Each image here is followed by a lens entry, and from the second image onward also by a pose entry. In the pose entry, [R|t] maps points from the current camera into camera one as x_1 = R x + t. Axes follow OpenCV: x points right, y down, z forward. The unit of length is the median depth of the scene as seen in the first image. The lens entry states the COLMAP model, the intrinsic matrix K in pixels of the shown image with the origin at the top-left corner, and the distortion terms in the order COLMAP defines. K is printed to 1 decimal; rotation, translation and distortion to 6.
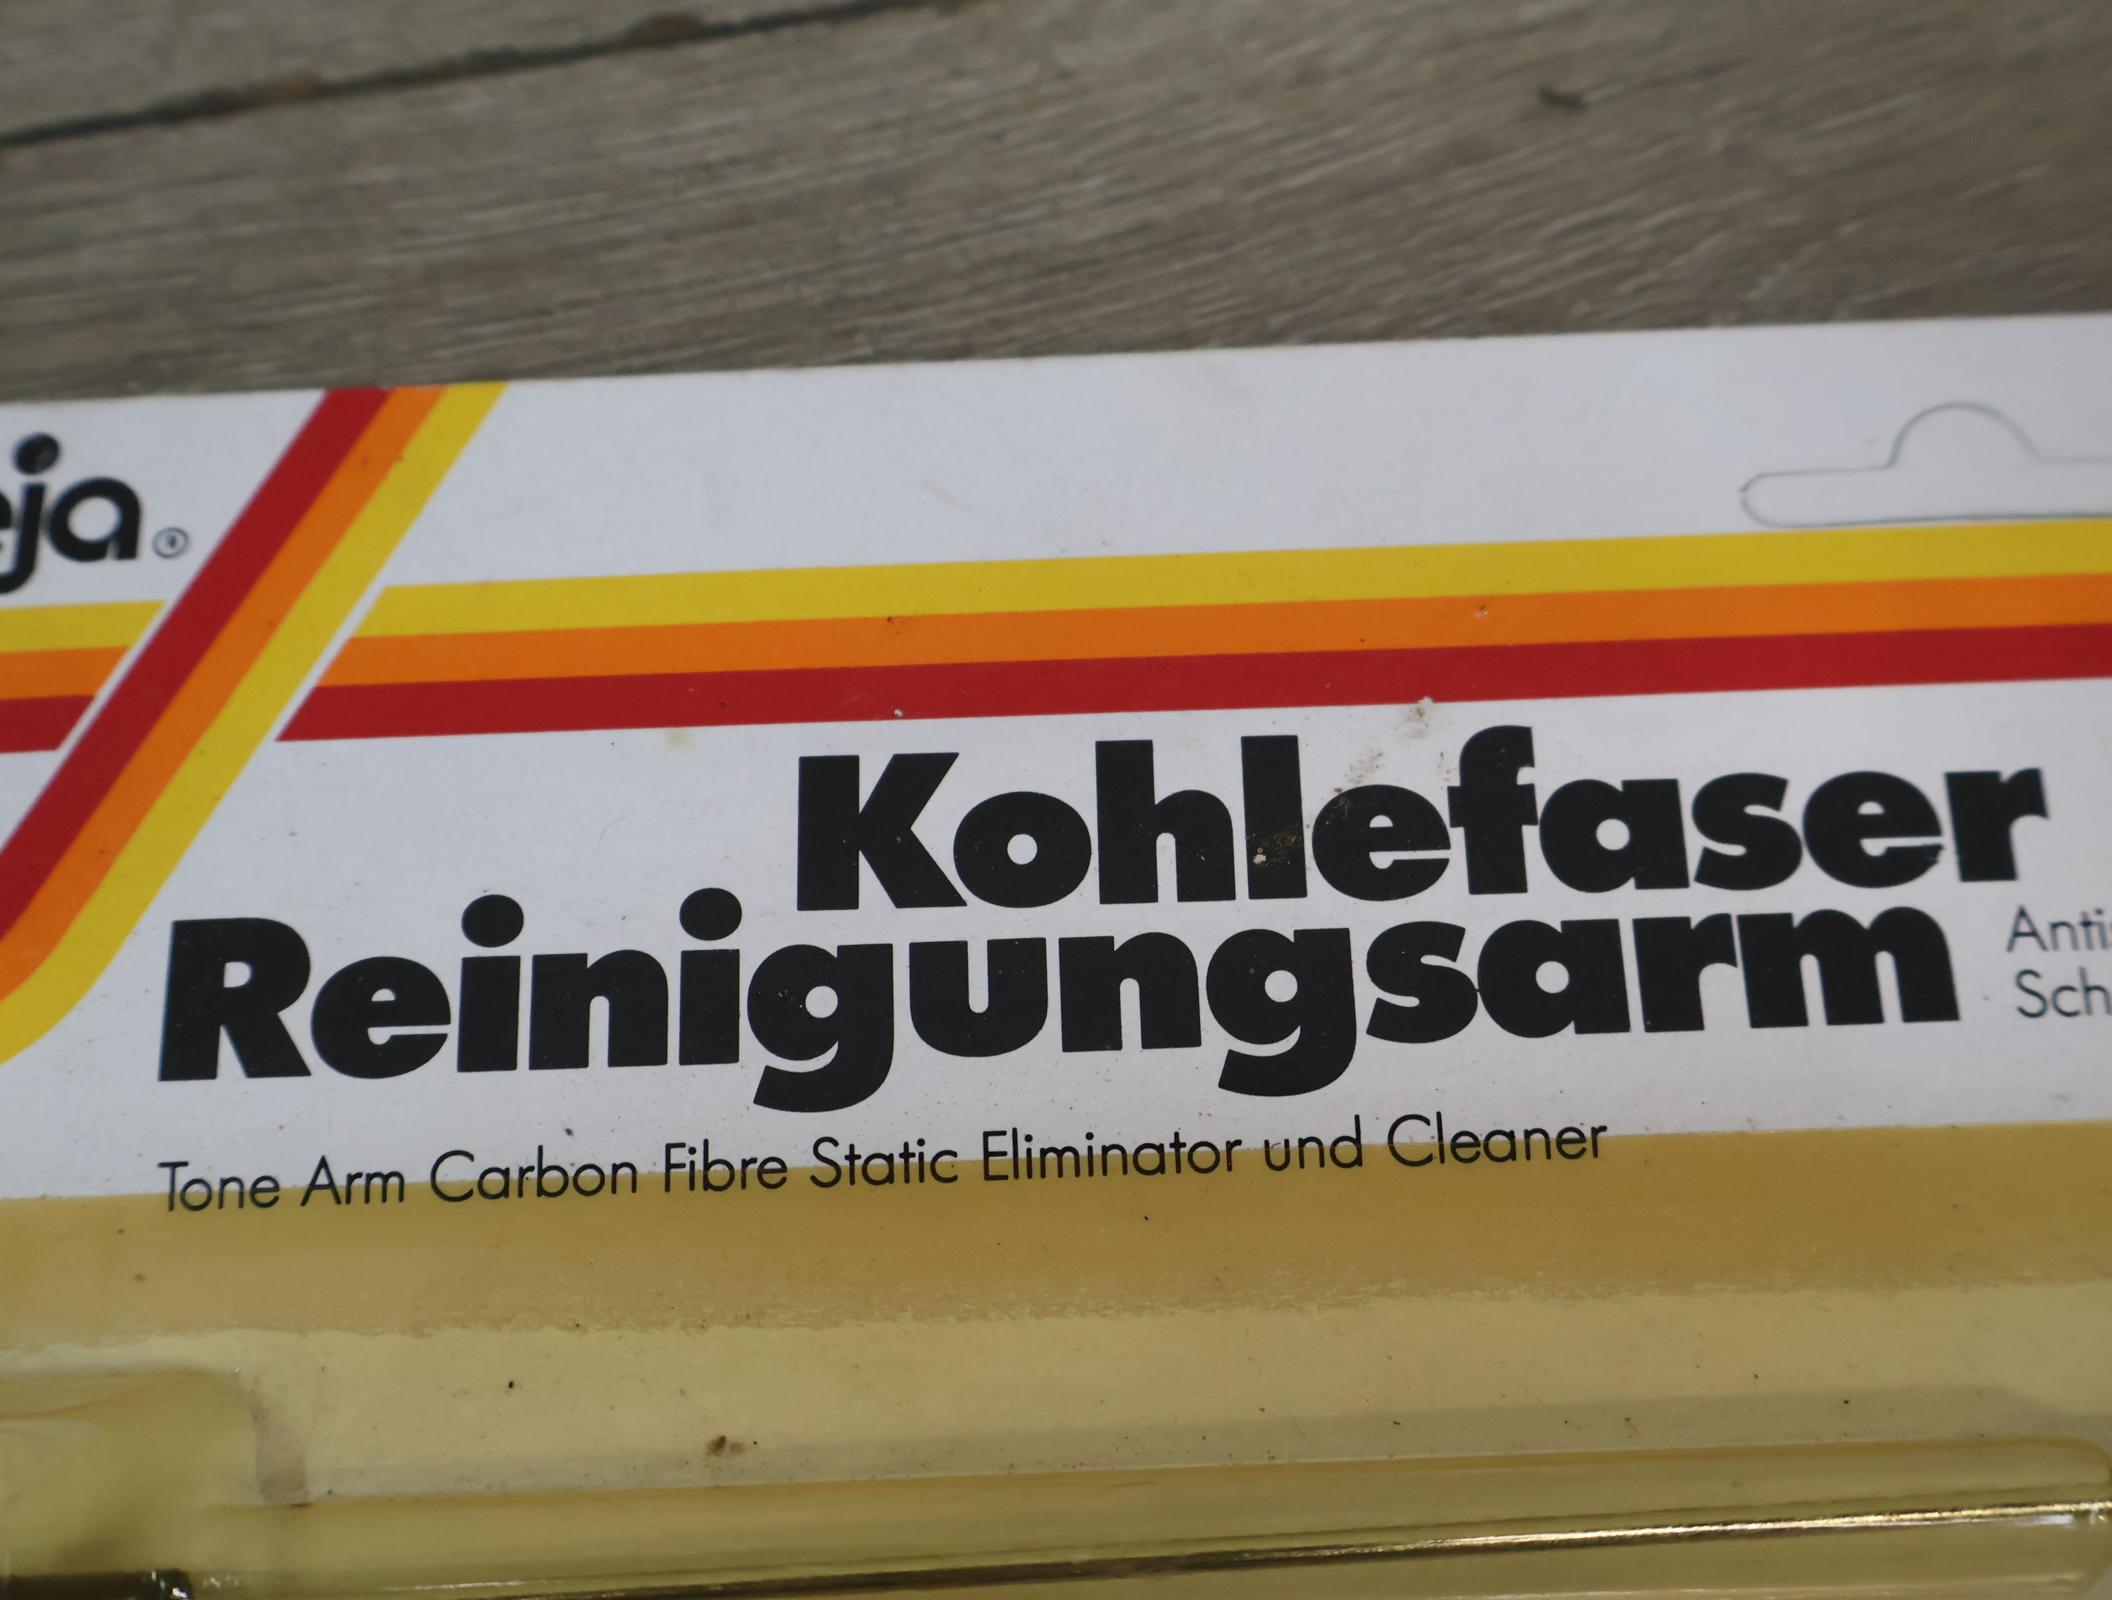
lens RADIAL K [[2880.5, 0, 1047.9], [0, 2880.5, 813.3], [0, 0, 1]] dist [0.014817, 0.000000]
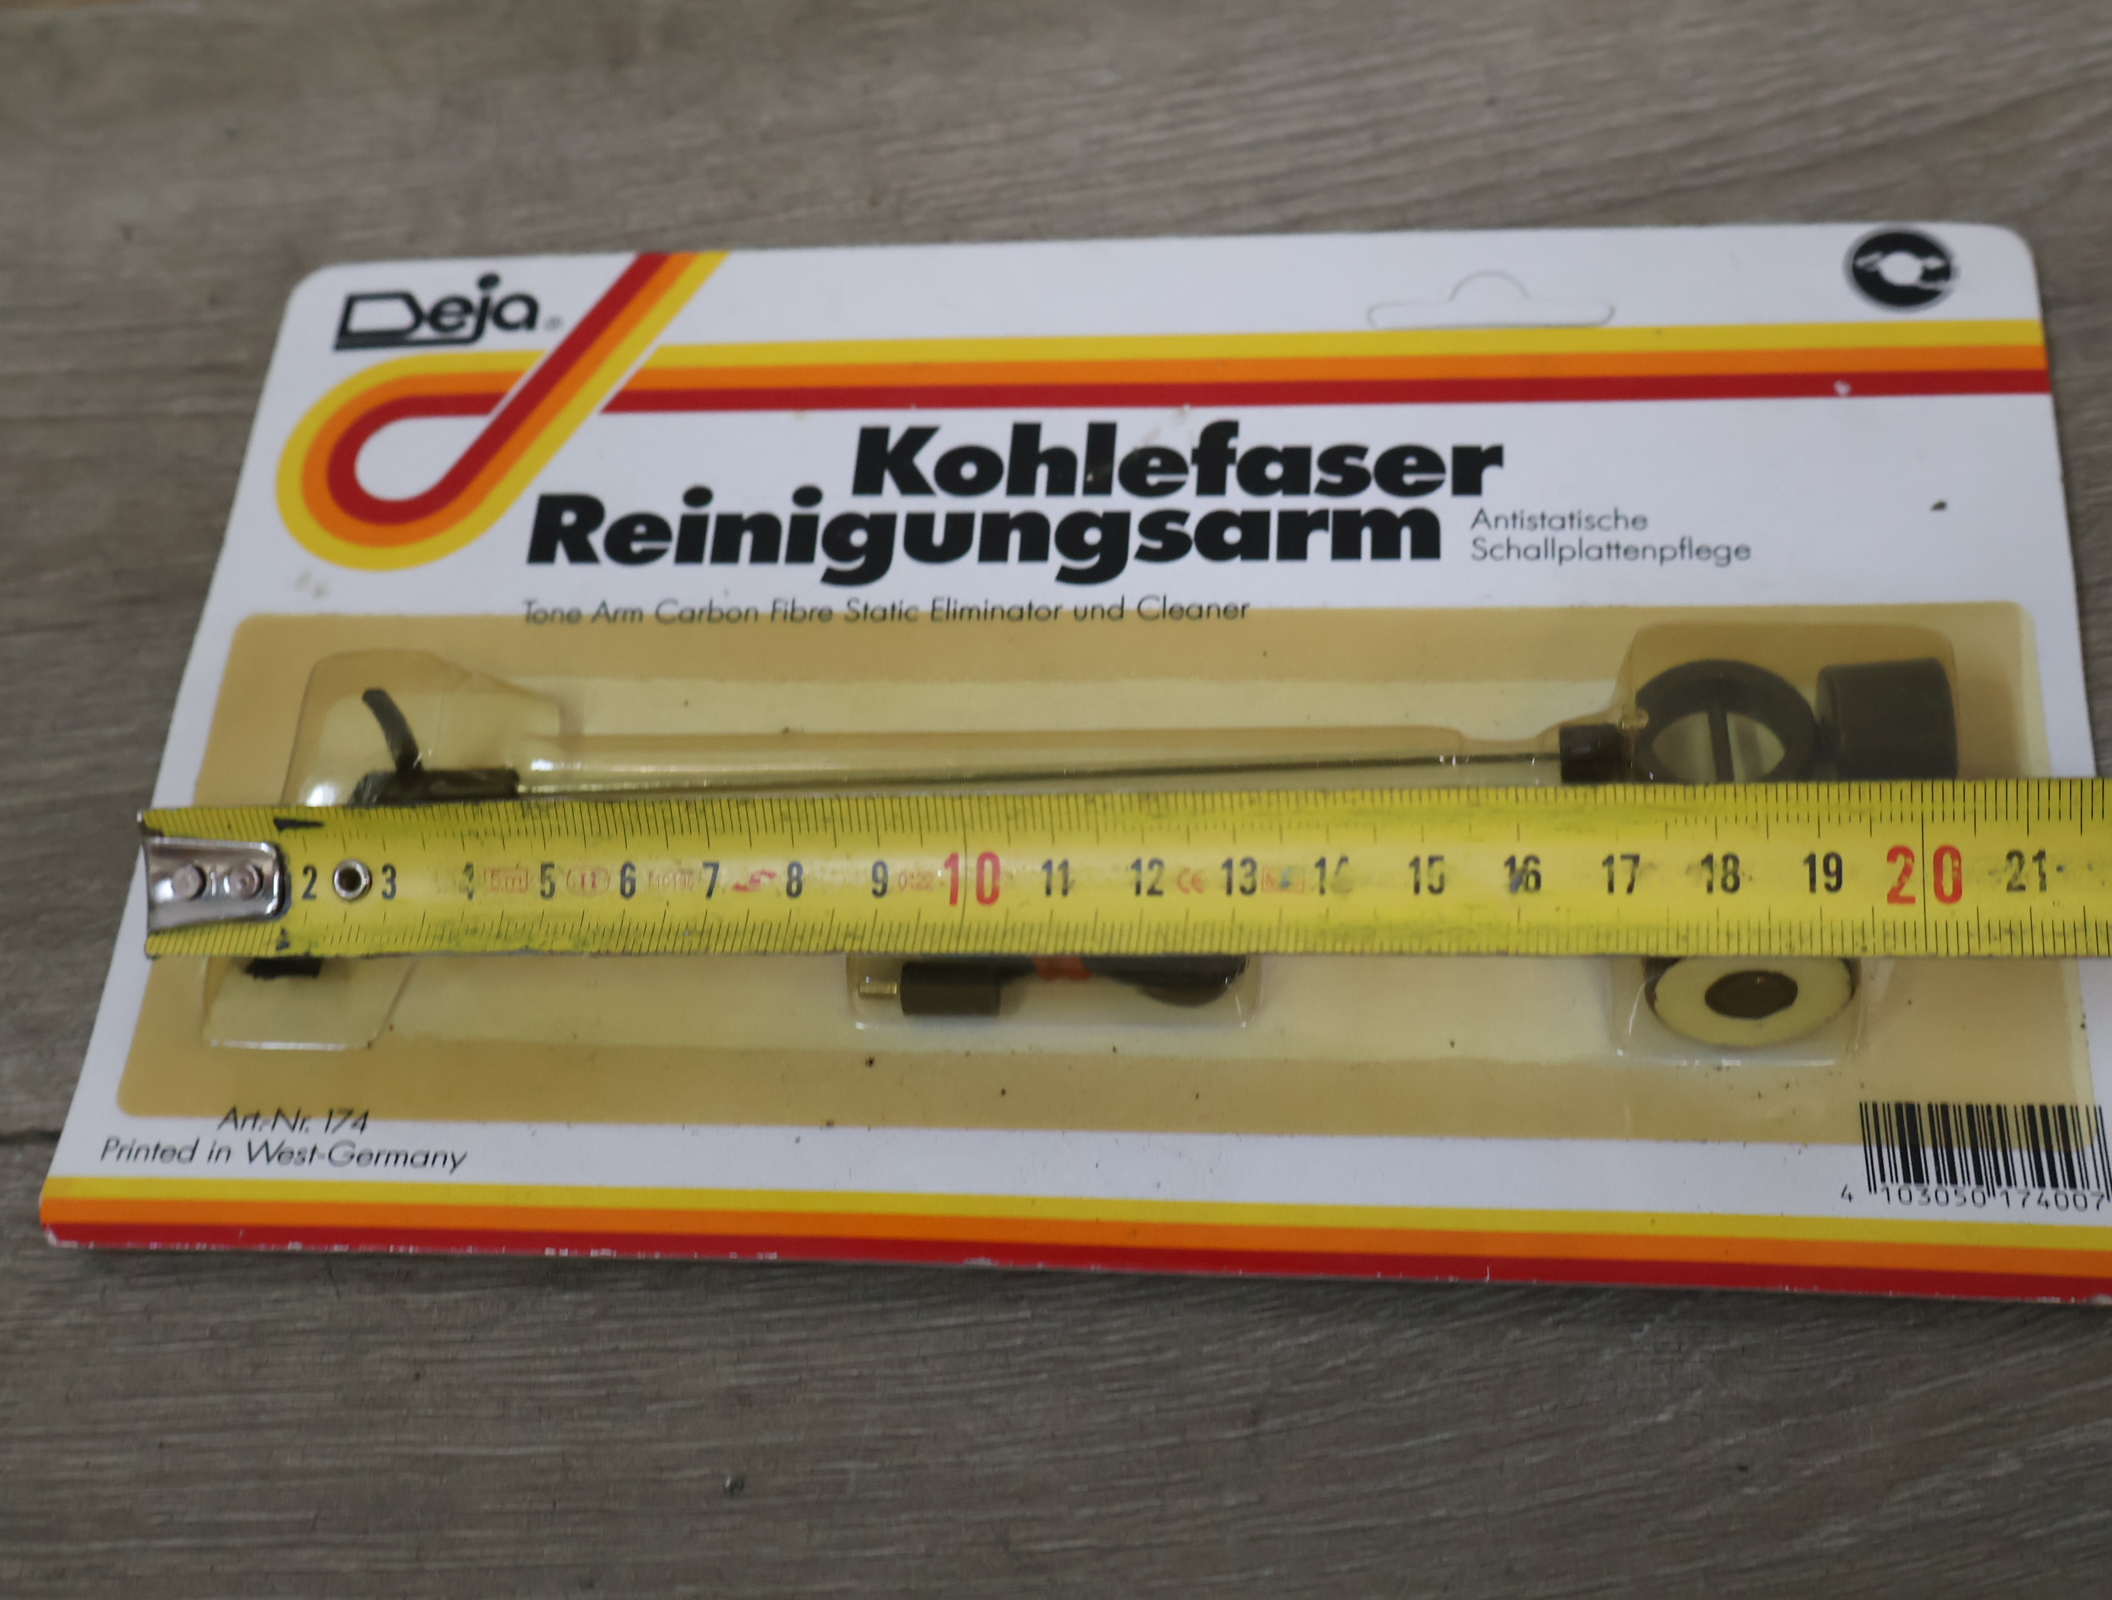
lens RADIAL K [[2880.5, 0, 1042.9], [0, 2880.5, 779.0], [0, 0, 1]] dist [0.014817, 0.000000]
pose [[0.991518, 0.042027, -0.122985, 0.290454], [-0.058049, 0.989846, -0.129748, 0.470864], [0.116283, 0.135786, 0.983890, -0.876947]]
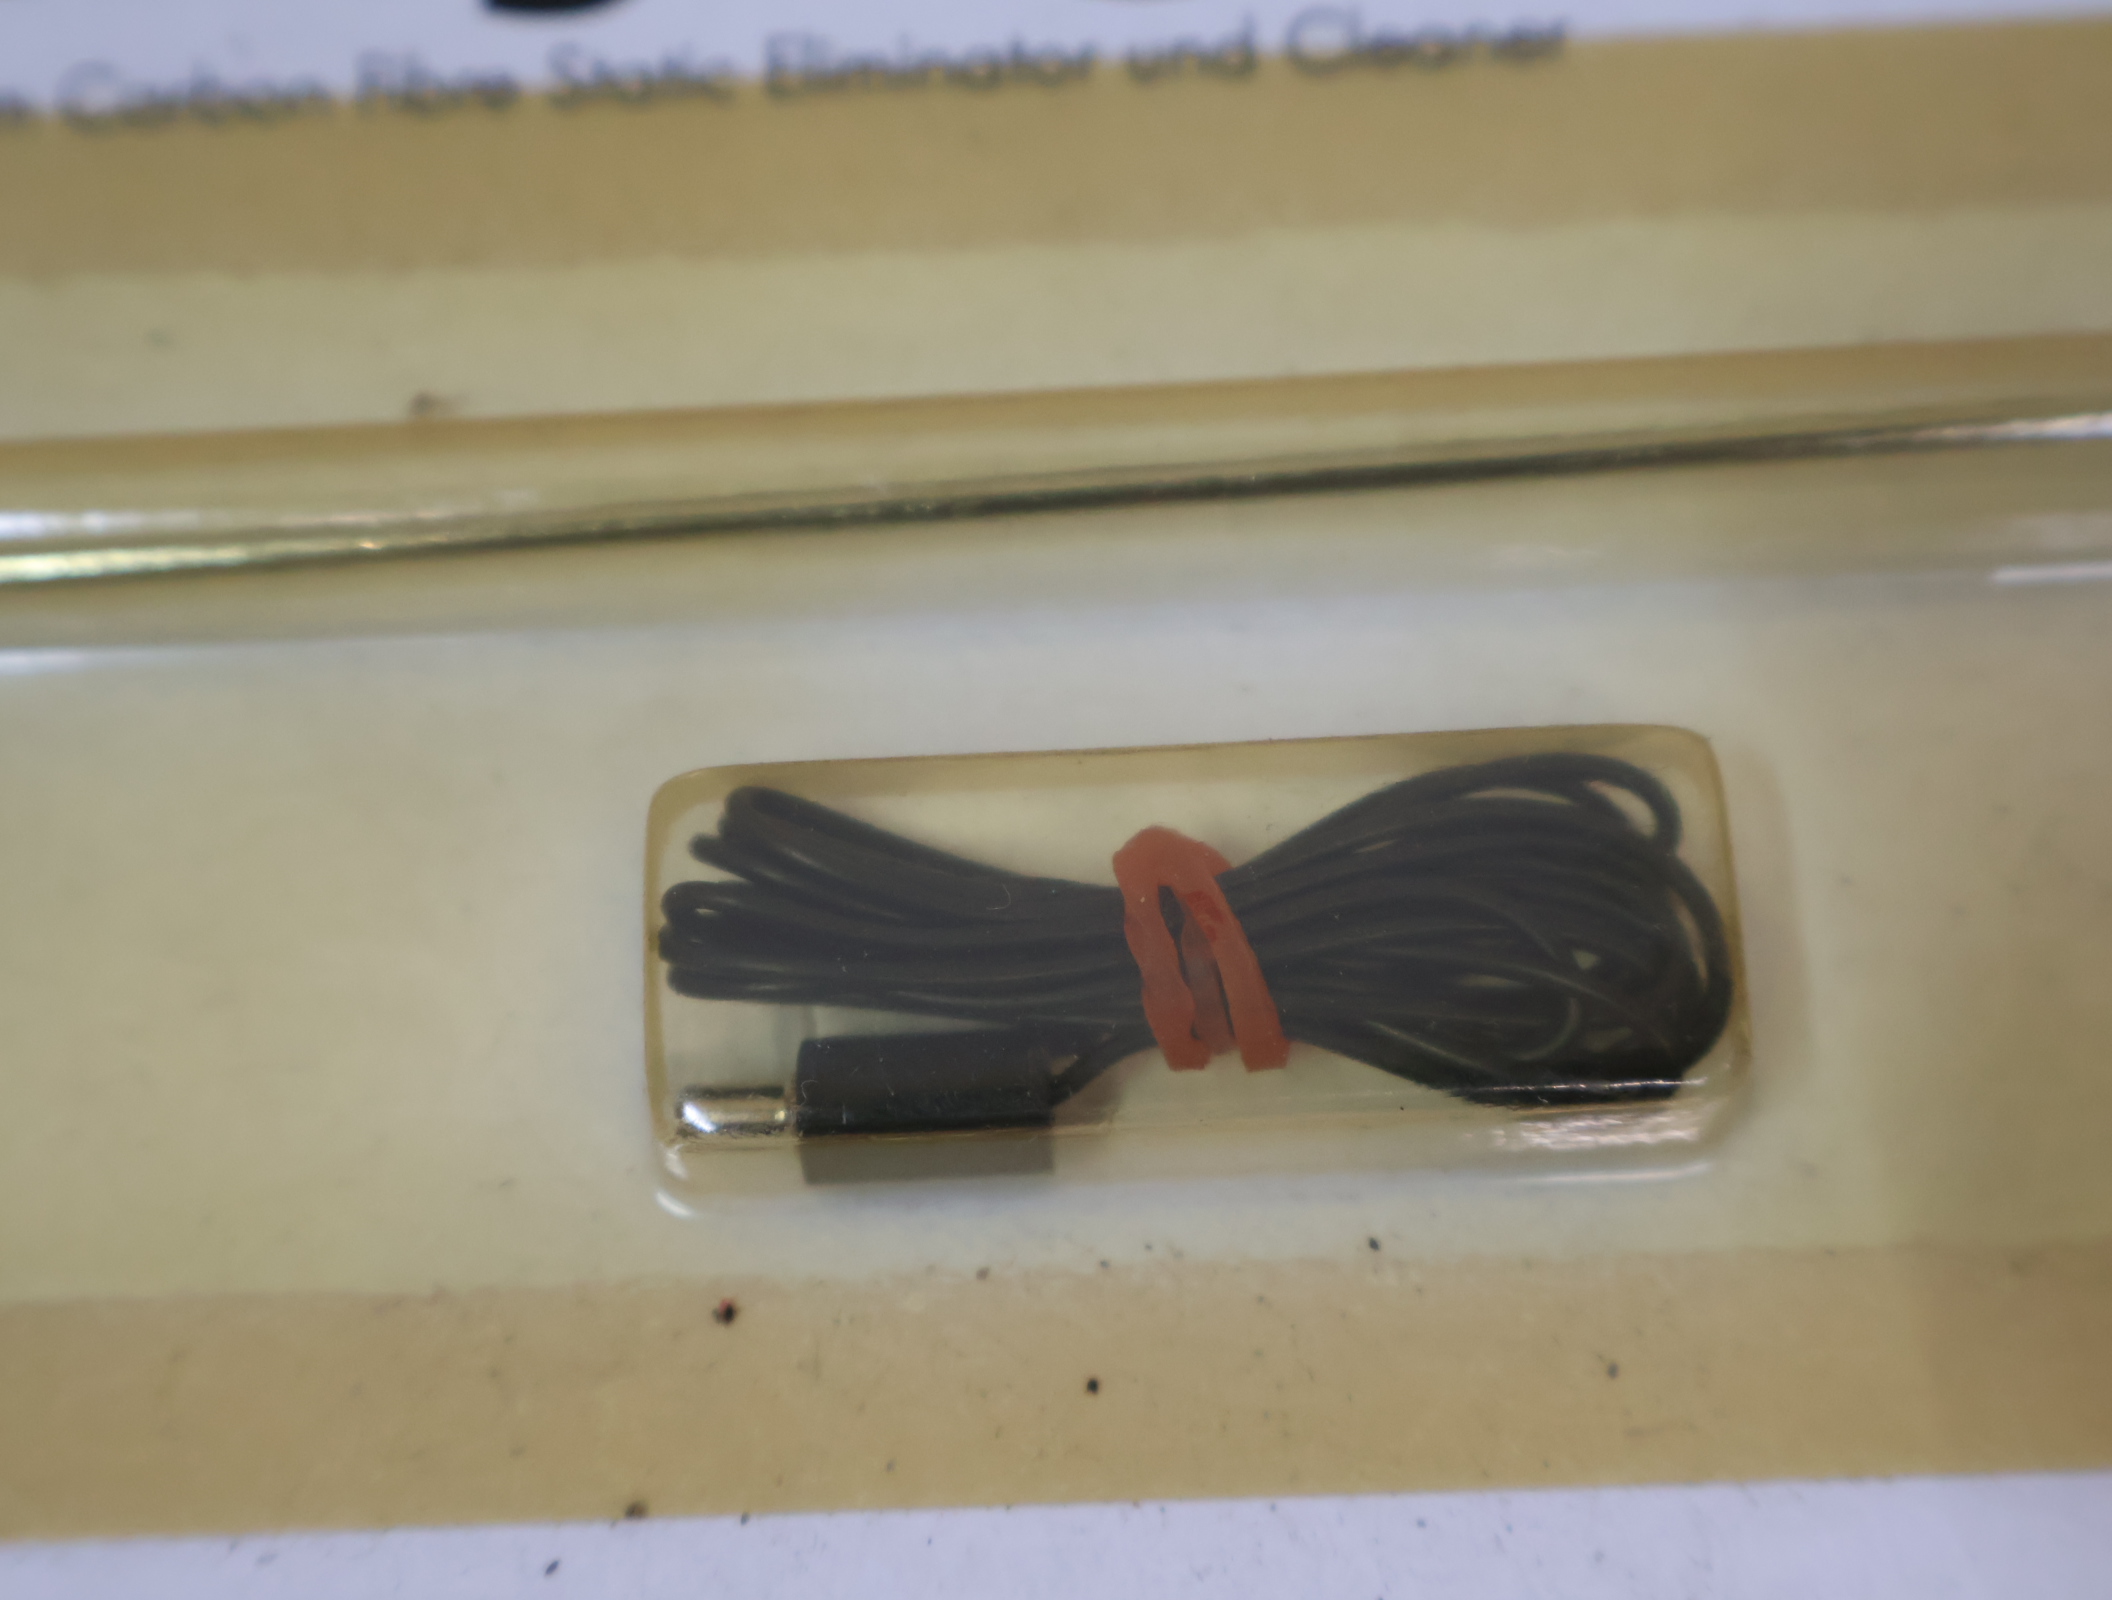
lens RADIAL K [[2880.5, 0, 1063.1], [0, 2880.5, 831.1], [0, 0, 1]] dist [0.014817, 0.000000]
pose [[0.999981, -0.001591, -0.005897, 0.059985], [0.001981, 0.997761, 0.066850, 0.265728], [0.005777, -0.066860, 0.997746, 0.203112]]
